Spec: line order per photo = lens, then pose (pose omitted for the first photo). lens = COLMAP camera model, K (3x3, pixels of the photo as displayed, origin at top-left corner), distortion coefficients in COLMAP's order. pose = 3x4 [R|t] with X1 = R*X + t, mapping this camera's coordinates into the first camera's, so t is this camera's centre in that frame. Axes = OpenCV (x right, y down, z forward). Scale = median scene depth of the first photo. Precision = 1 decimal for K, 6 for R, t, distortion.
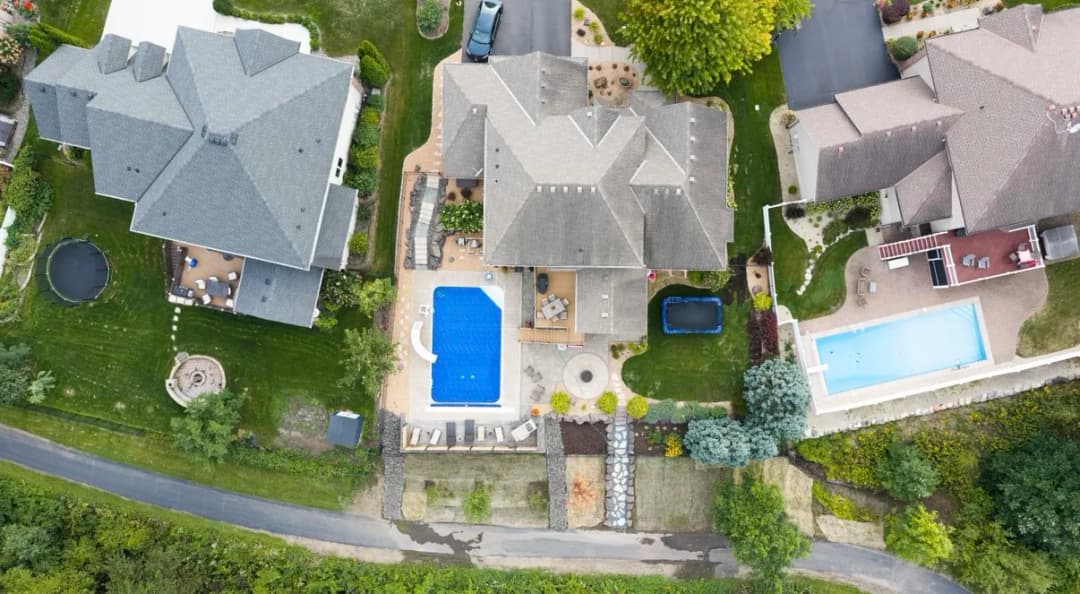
lens RADIAL K [[901.6, 0, 540.0], [0, 901.6, 297.0], [0, 0, 1]] dist [0.001004, -0.005414]
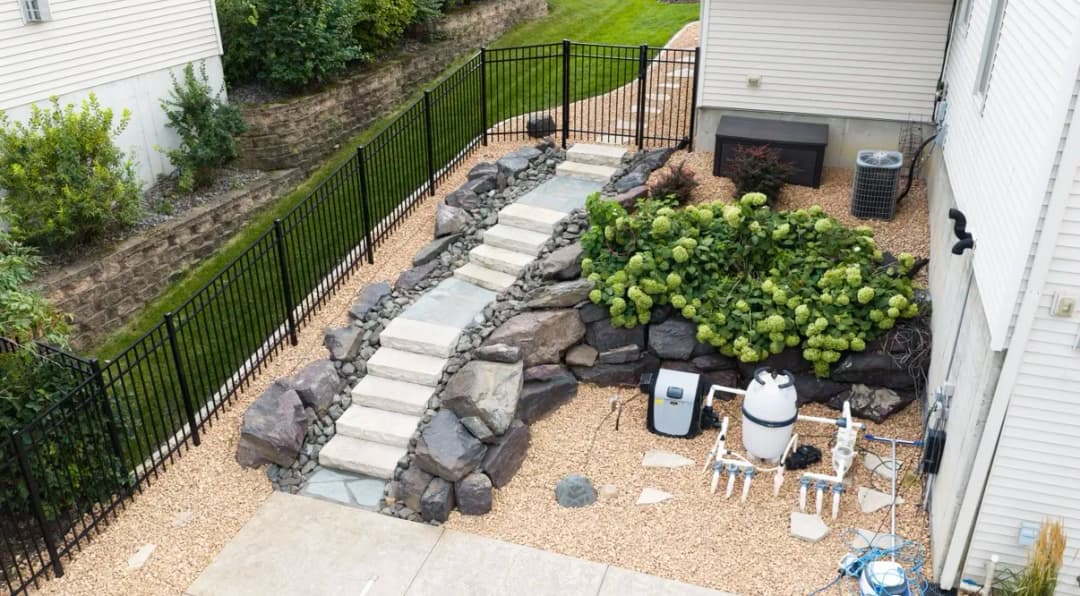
lens RADIAL K [[901.6, 0, 540.0], [0, 901.6, 298.0], [0, 0, 1]] dist [0.001004, -0.005414]
pose [[0.958654, 0.130834, -0.252713, -0.073221], [-0.284564, 0.447795, -0.847646, 0.059934], [0.002263, 0.884512, 0.466511, 0.906243]]
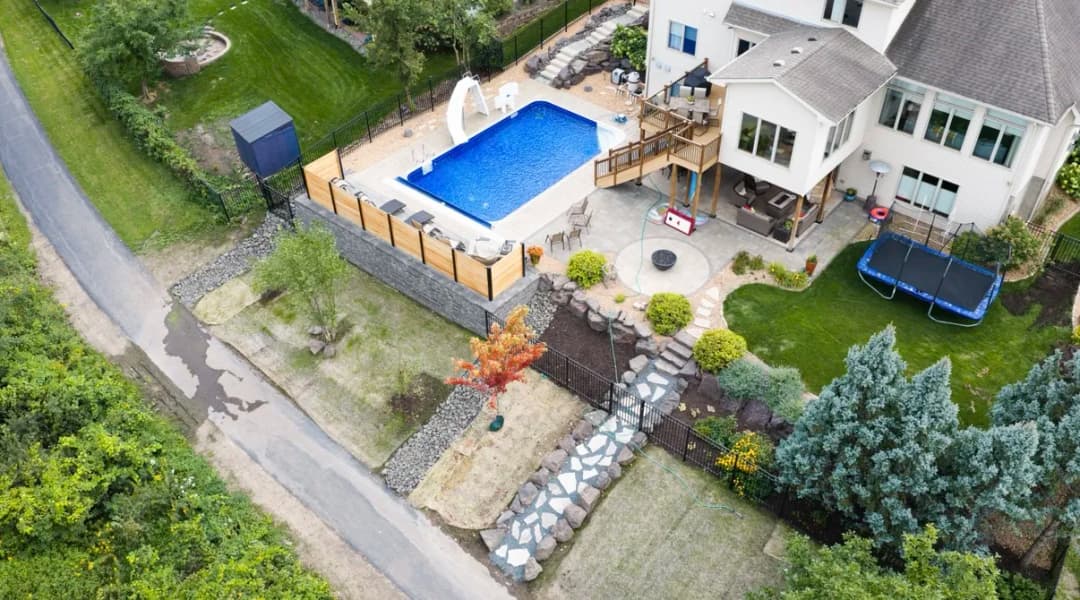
lens RADIAL K [[904.2, 0, 540.0], [0, 904.2, 300.0], [0, 0, 1]] dist [-0.001815, -0.013085]
pose [[0.768513, 0.420553, -0.482207, 0.240692], [-0.639609, 0.524961, -0.561530, 0.409490], [0.016987, 0.739967, 0.672429, 0.679003]]
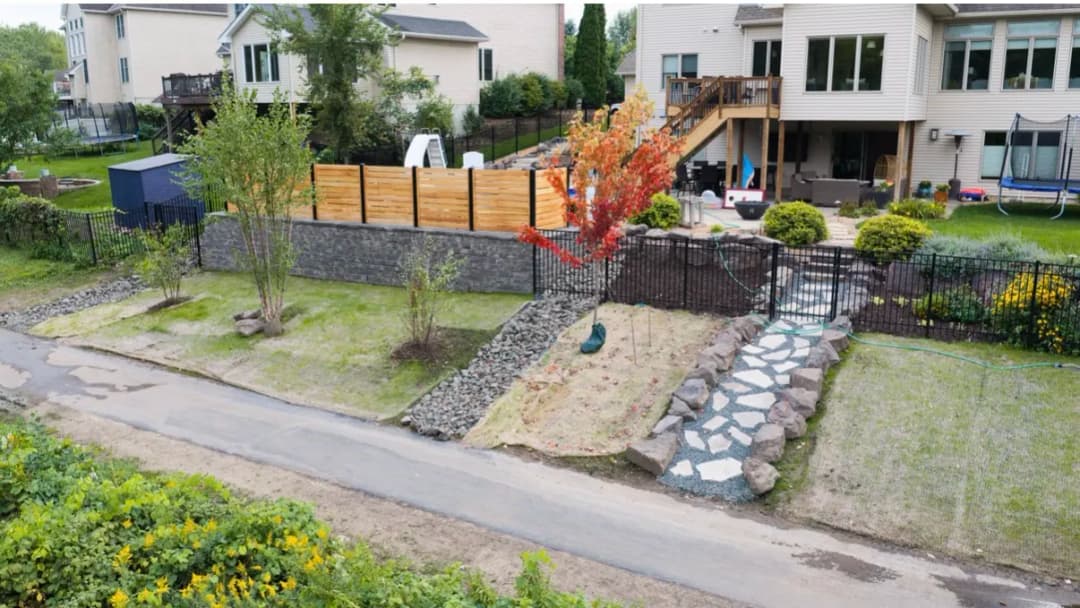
lens RADIAL K [[899.0, 0, 540.0], [0, 899.0, 304.0], [0, 0, 1]] dist [-0.001819, 0.002133]
pose [[0.880112, 0.102654, -0.463535, 0.143575], [-0.474747, 0.198821, -0.857371, 0.430107], [0.004148, 0.974645, 0.223719, 0.945376]]
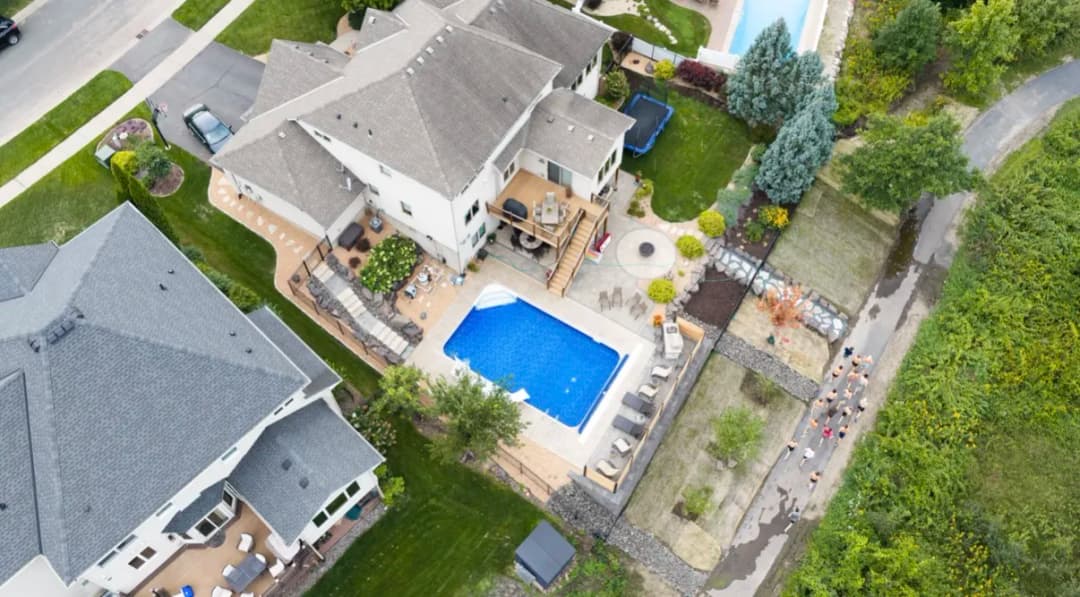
lens RADIAL K [[901.6, 0, 540.0], [0, 901.6, 298.5], [0, 0, 1]] dist [0.001004, -0.005414]
pose [[0.515408, -0.744538, 0.424284, -0.351061], [0.856826, 0.455974, -0.240700, 0.212314], [-0.014252, 0.487597, 0.872953, 0.340476]]
